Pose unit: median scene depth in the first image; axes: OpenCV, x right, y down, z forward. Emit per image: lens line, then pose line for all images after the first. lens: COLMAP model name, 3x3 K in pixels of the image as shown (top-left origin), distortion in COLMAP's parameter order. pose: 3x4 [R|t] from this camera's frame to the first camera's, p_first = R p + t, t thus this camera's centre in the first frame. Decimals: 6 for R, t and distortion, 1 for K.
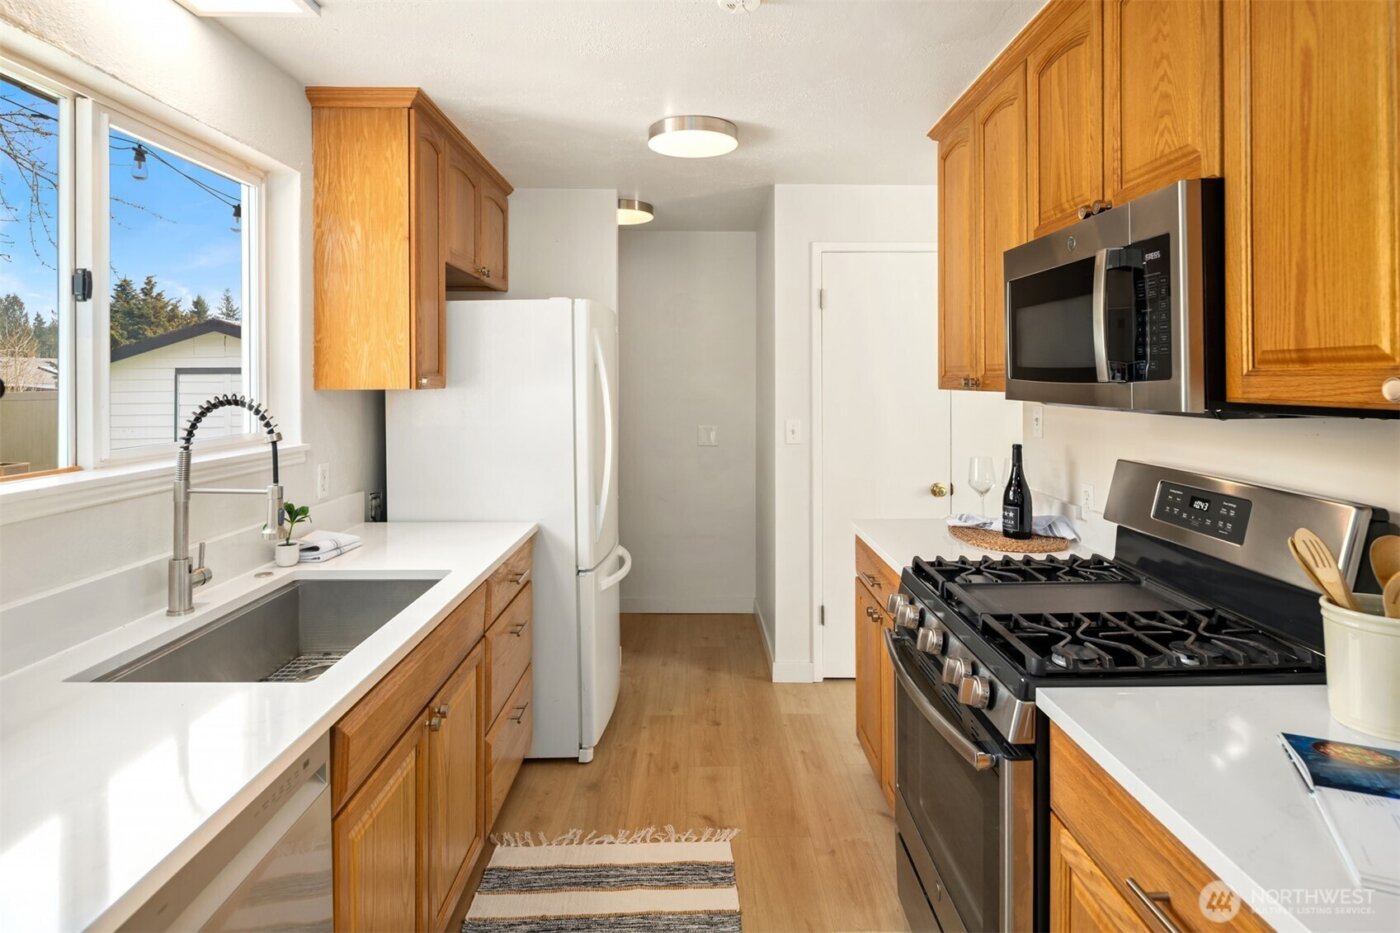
lens RADIAL K [[775.5, 0, 701.3], [0, 775.5, 389.5], [0, 0, 1]] dist [-0.000419, -0.000408]
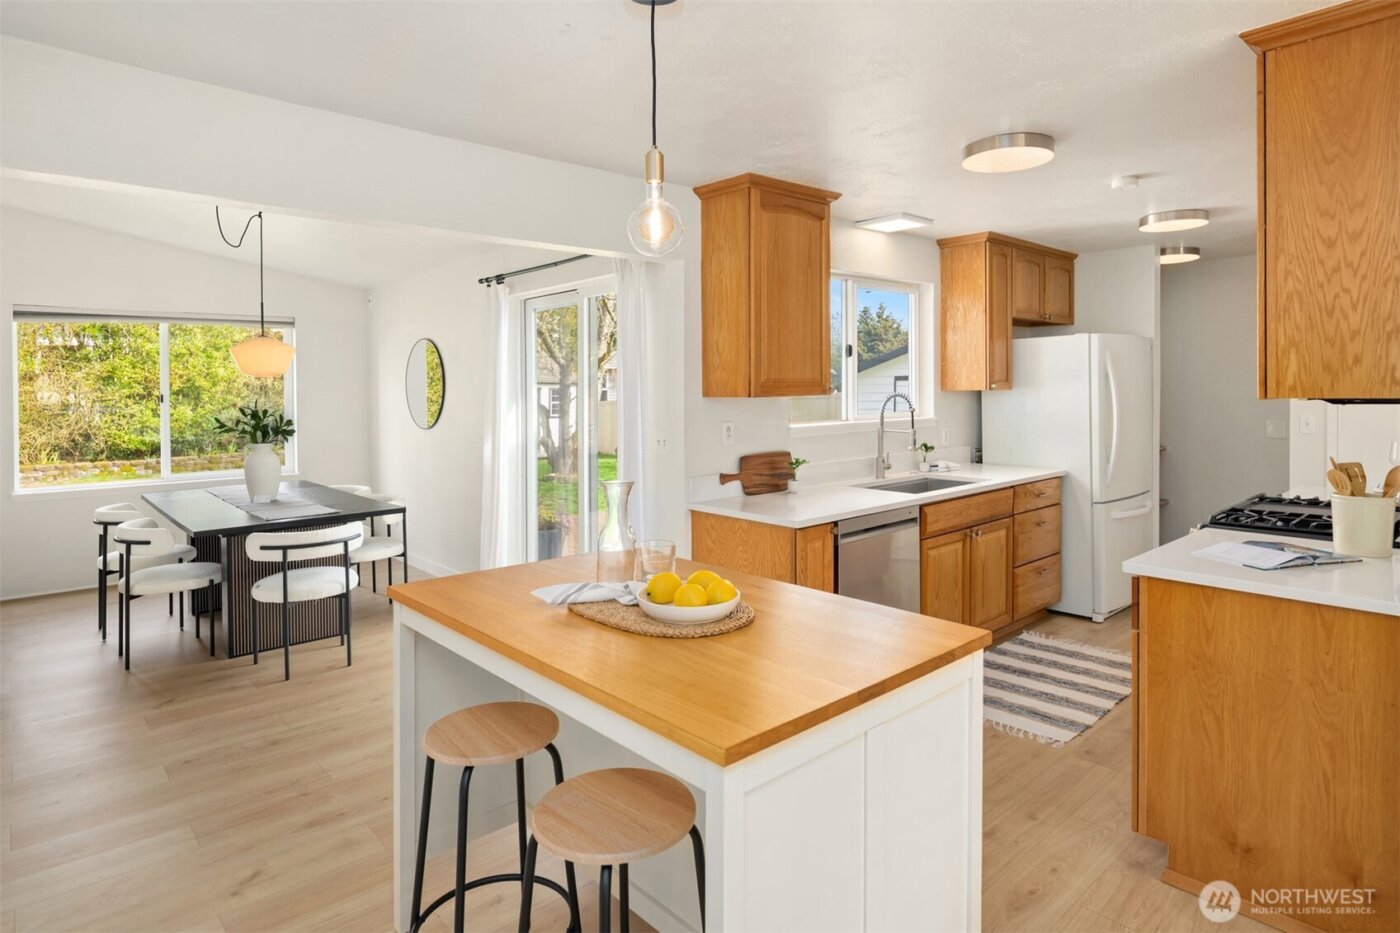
lens RADIAL K [[754.8, 0, 697.6], [0, 754.8, 404.7], [0, 0, 1]] dist [-0.000899, 0.000011]
pose [[0.653401, 0.011869, -0.756919, 0.511120], [0.001353, 0.999857, 0.016846, 0.003049], [0.757010, -0.012031, 0.653292, -0.674995]]
